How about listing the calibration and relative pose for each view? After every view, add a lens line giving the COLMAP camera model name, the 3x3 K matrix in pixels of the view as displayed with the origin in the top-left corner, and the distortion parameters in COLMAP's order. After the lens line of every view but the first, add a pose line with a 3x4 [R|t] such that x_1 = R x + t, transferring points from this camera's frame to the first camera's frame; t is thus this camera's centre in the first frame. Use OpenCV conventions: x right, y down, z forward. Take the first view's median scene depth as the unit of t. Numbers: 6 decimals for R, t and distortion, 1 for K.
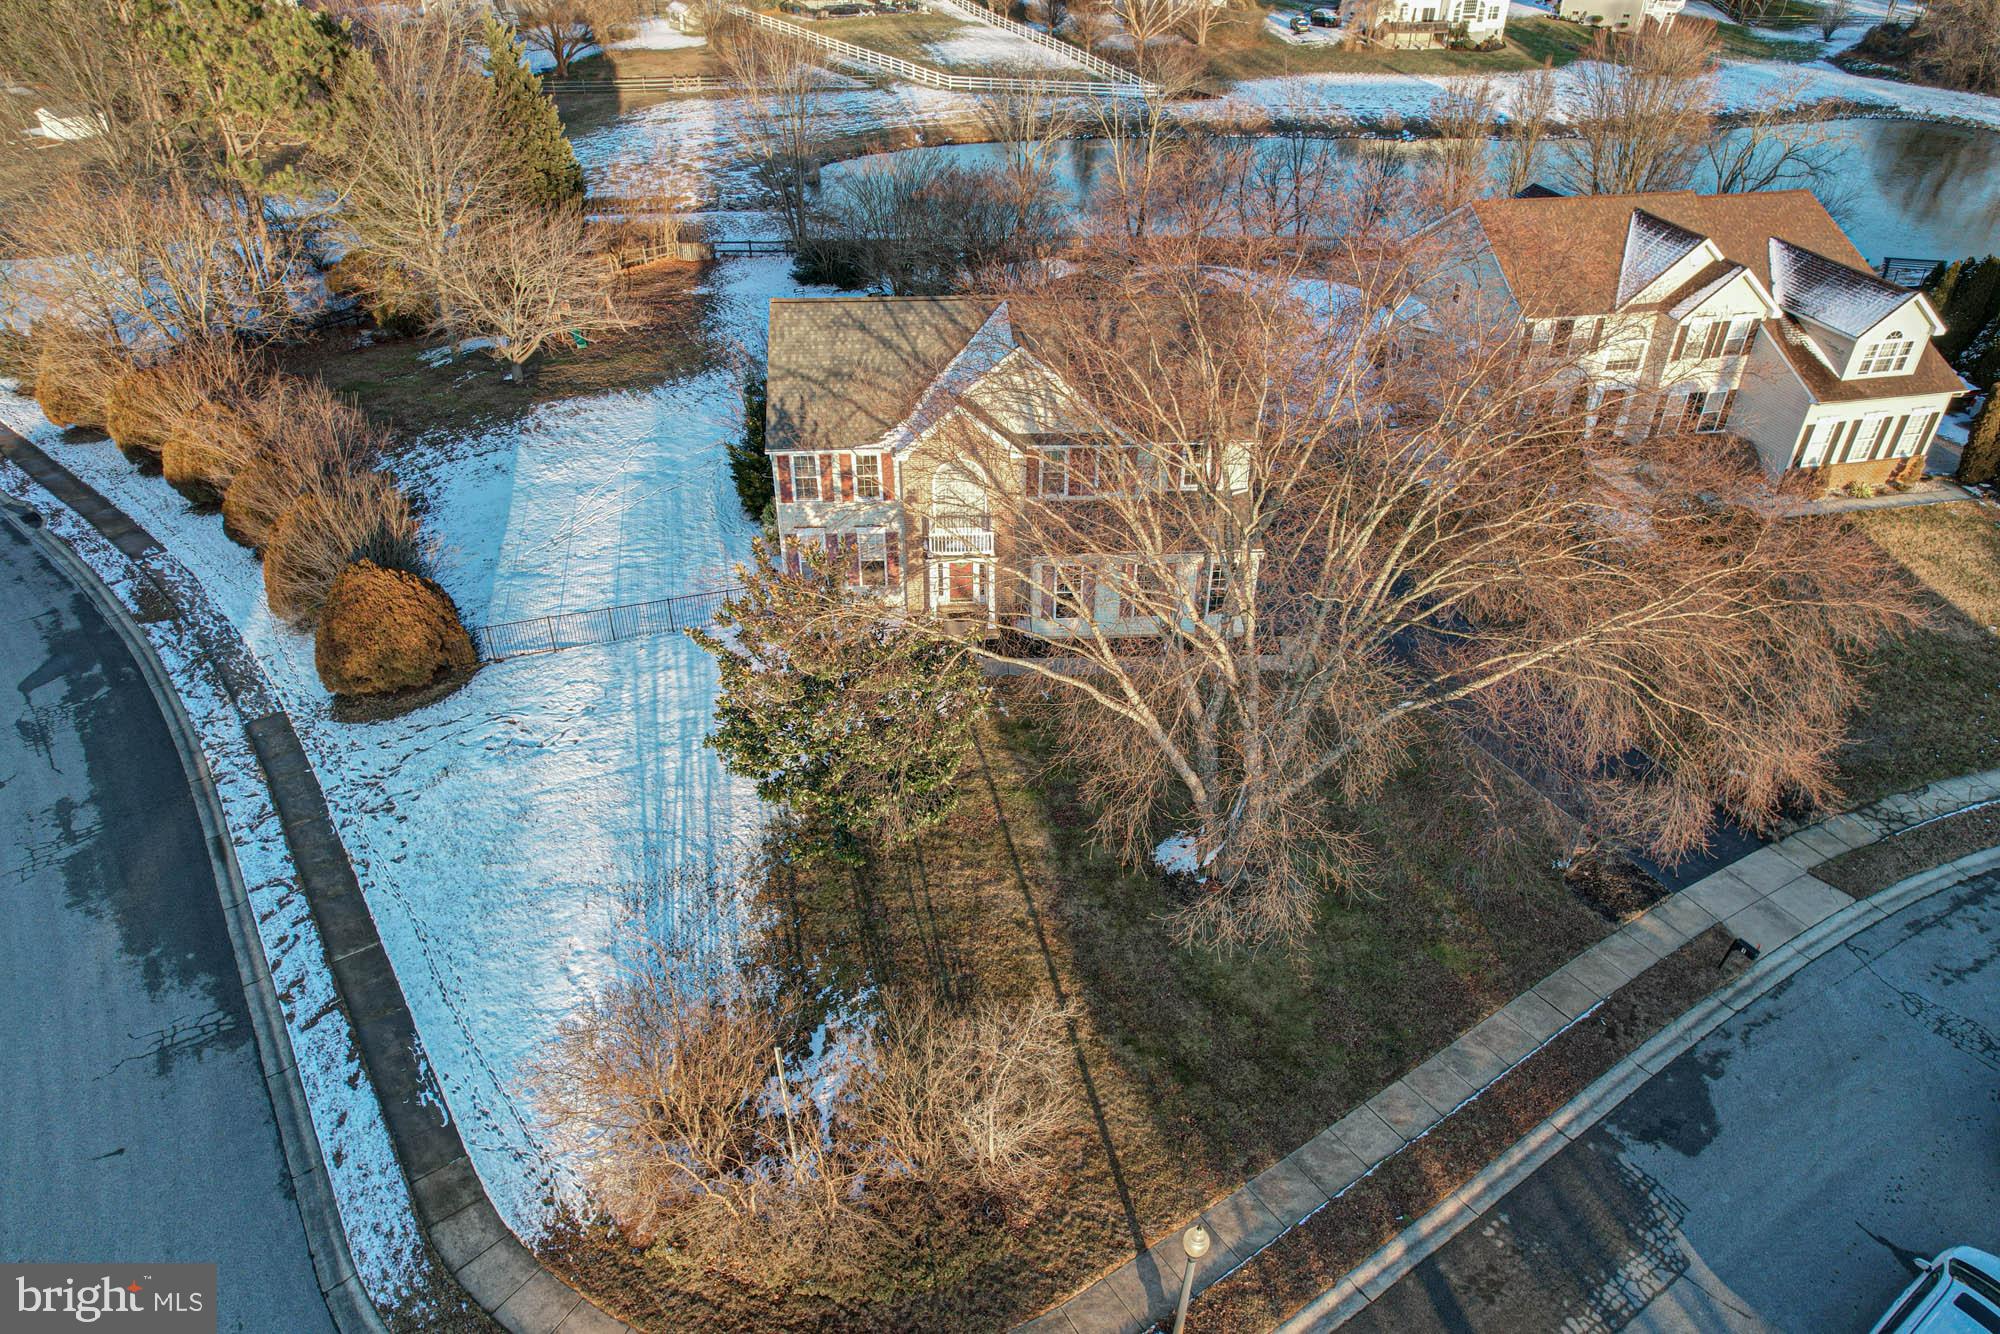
lens RADIAL K [[1290.0, 0, 992.1], [0, 1290.0, 679.6], [0, 0, 1]] dist [-0.096656, 0.096749]
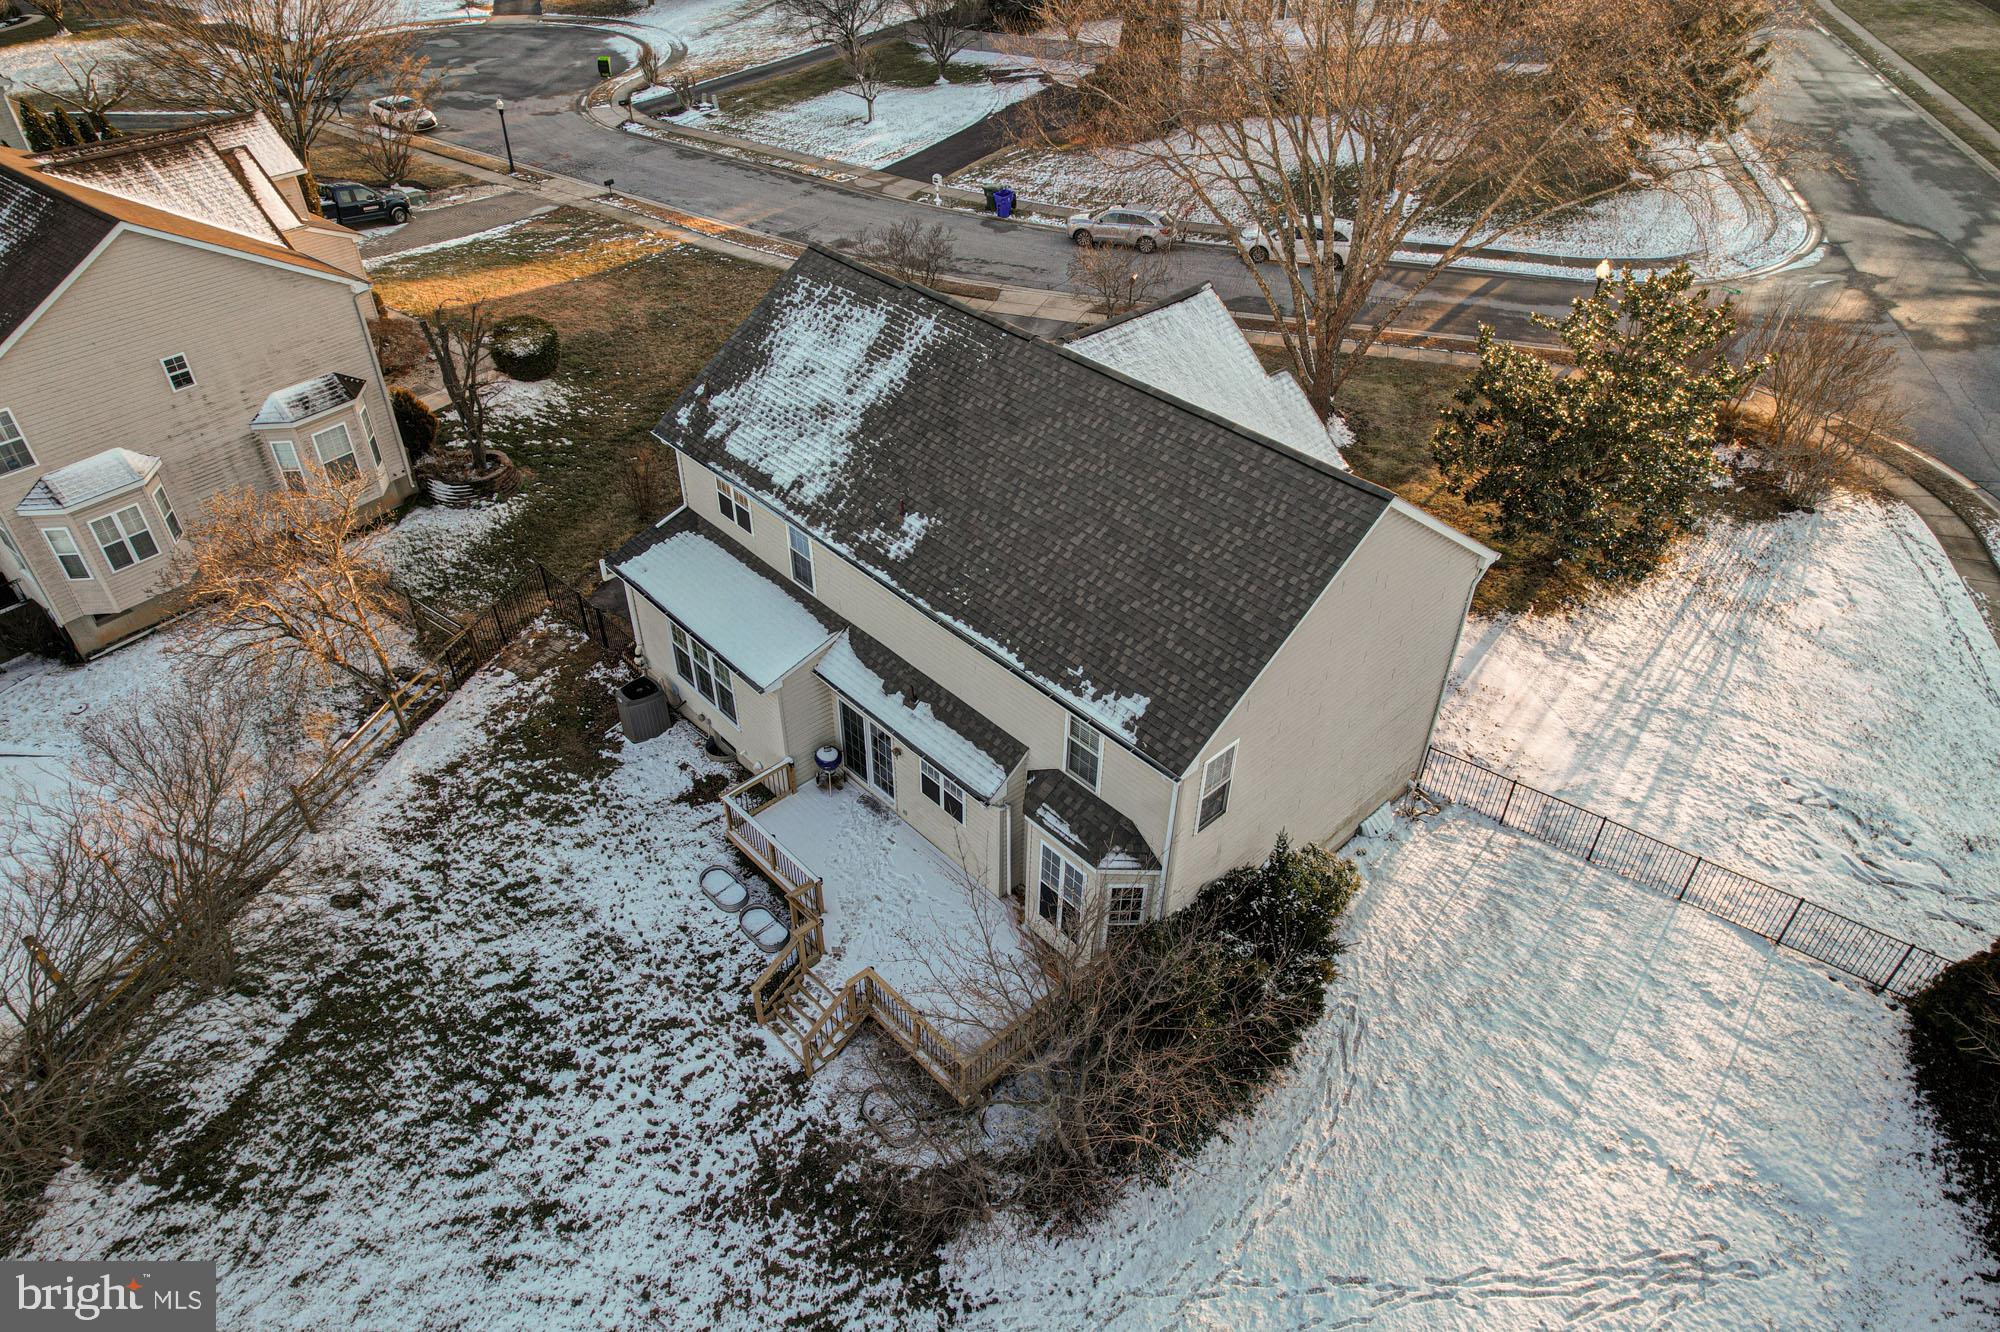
lens RADIAL K [[1285.5, 0, 992.1], [0, 1285.5, 682.4], [0, 0, 1]] dist [-0.080942, 0.073927]
pose [[-0.643342, -0.481906, 0.594876, -0.404790], [0.426219, 0.420020, 0.801200, -0.734907], [-0.635963, 0.768993, -0.064819, 1.198853]]
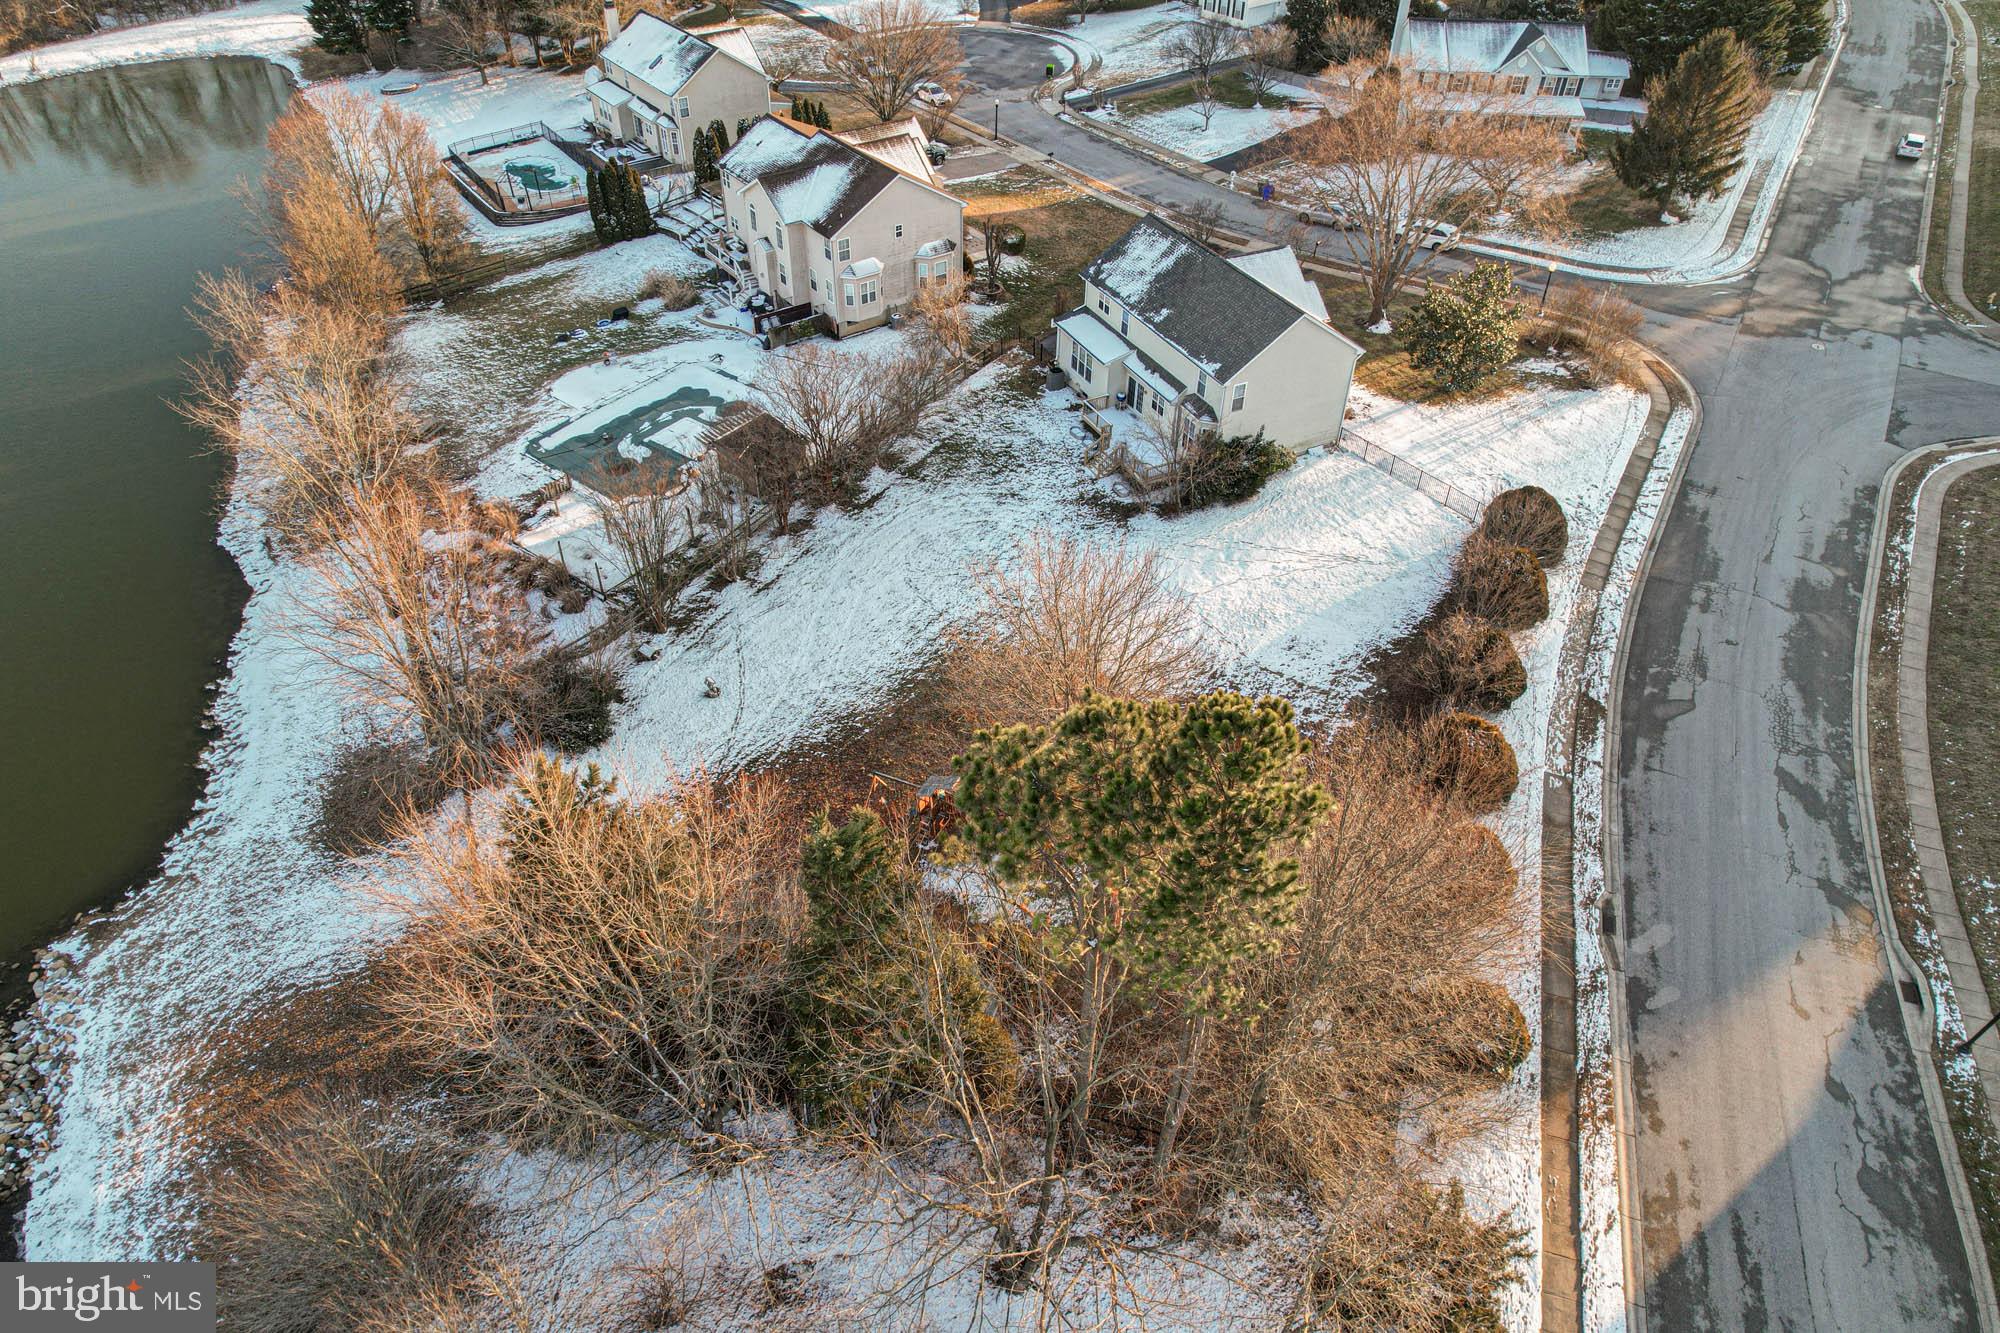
lens RADIAL K [[1278.7, 0, 992.1], [0, 1278.7, 687.5], [0, 0, 1]] dist [-0.074618, 0.064669]
pose [[-0.403822, -0.612257, 0.679757, -1.416579], [0.507307, 0.468459, 0.723316, -1.460206], [-0.761293, 0.636937, 0.121428, 1.428044]]
